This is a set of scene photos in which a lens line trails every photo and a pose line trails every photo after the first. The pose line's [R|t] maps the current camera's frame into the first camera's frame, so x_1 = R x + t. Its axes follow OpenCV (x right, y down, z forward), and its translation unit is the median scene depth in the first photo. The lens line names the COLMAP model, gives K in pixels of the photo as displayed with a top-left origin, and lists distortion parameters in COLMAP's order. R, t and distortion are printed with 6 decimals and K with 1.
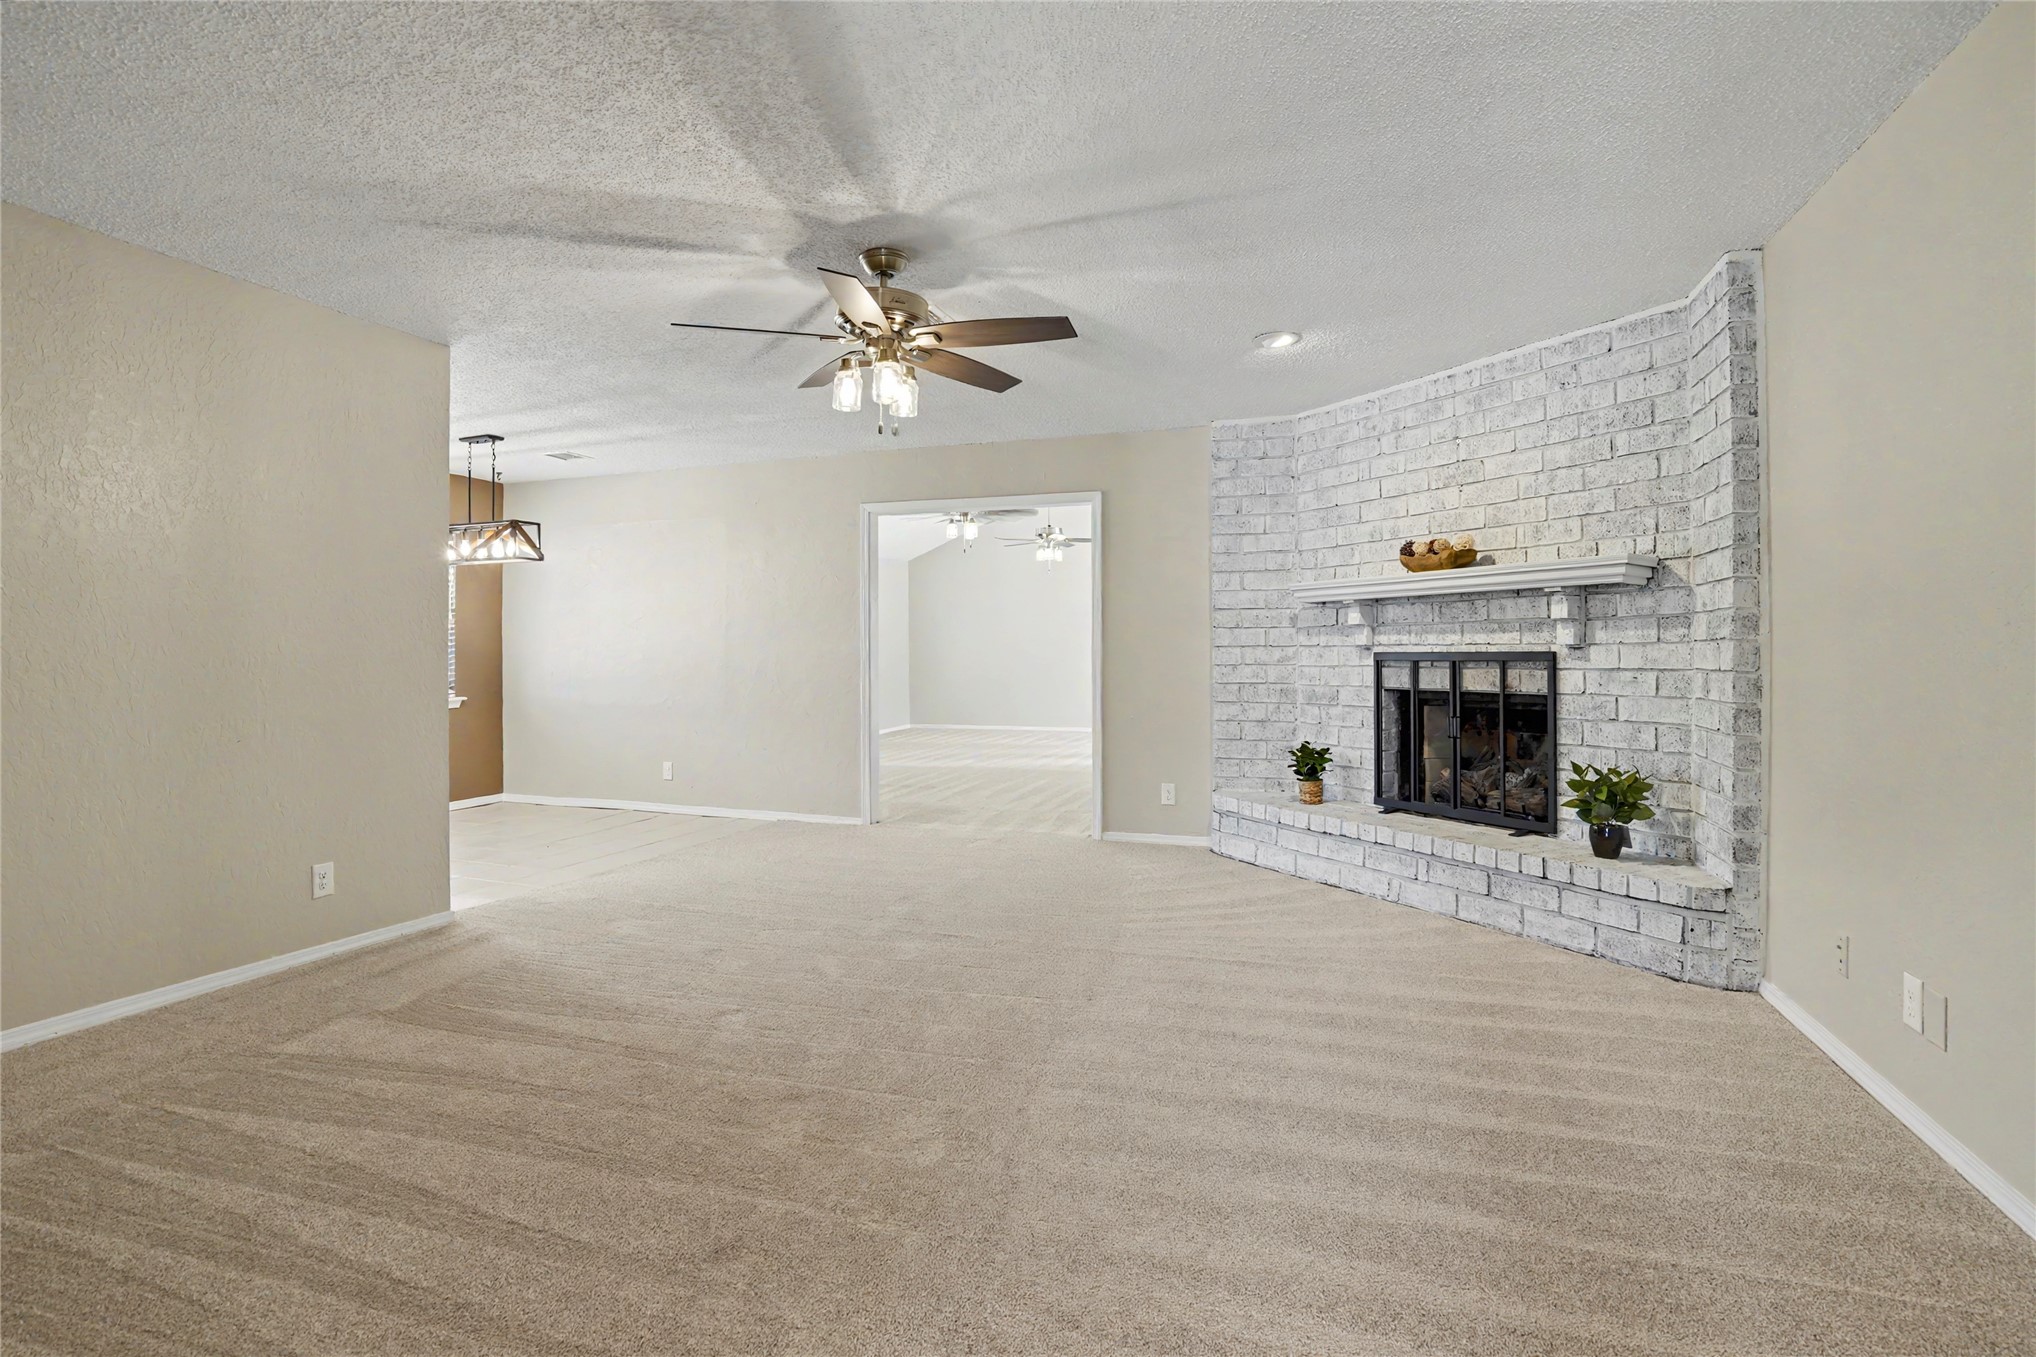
lens RADIAL K [[971.2, 0, 1059.2], [0, 971.2, 659.5], [0, 0, 1]] dist [-0.044836, 0.020669]
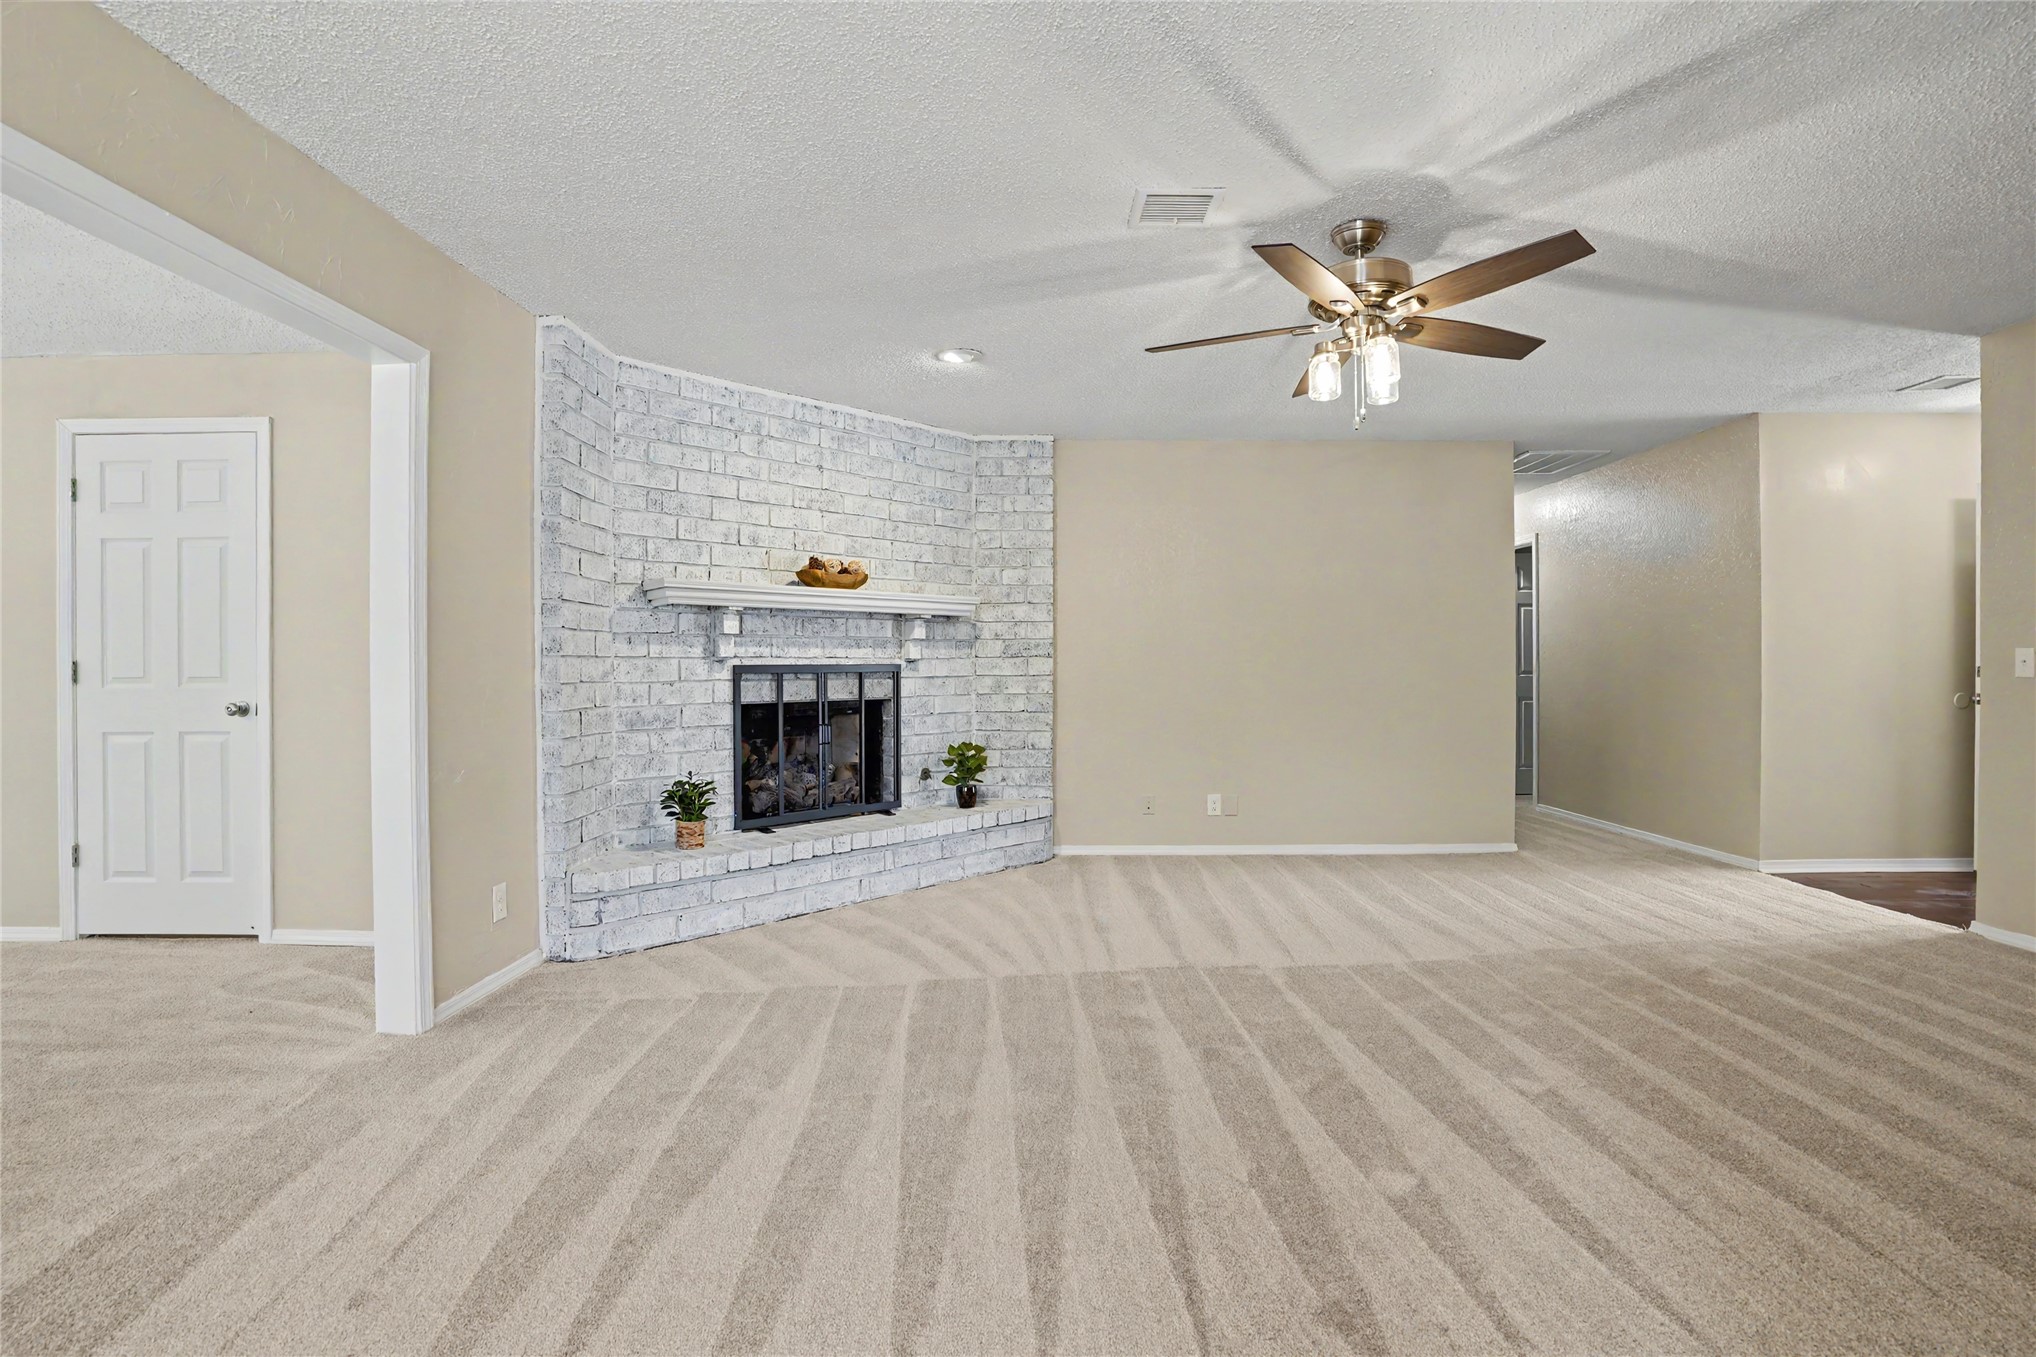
lens RADIAL K [[971.2, 0, 1008.0], [0, 971.2, 674.3], [0, 0, 1]] dist [-0.044836, 0.020669]
pose [[-0.284555, 0.000389, 0.958660, -0.764311], [0.015757, 0.999867, 0.004272, 0.001878], [-0.958530, 0.016321, -0.284523, 1.234620]]
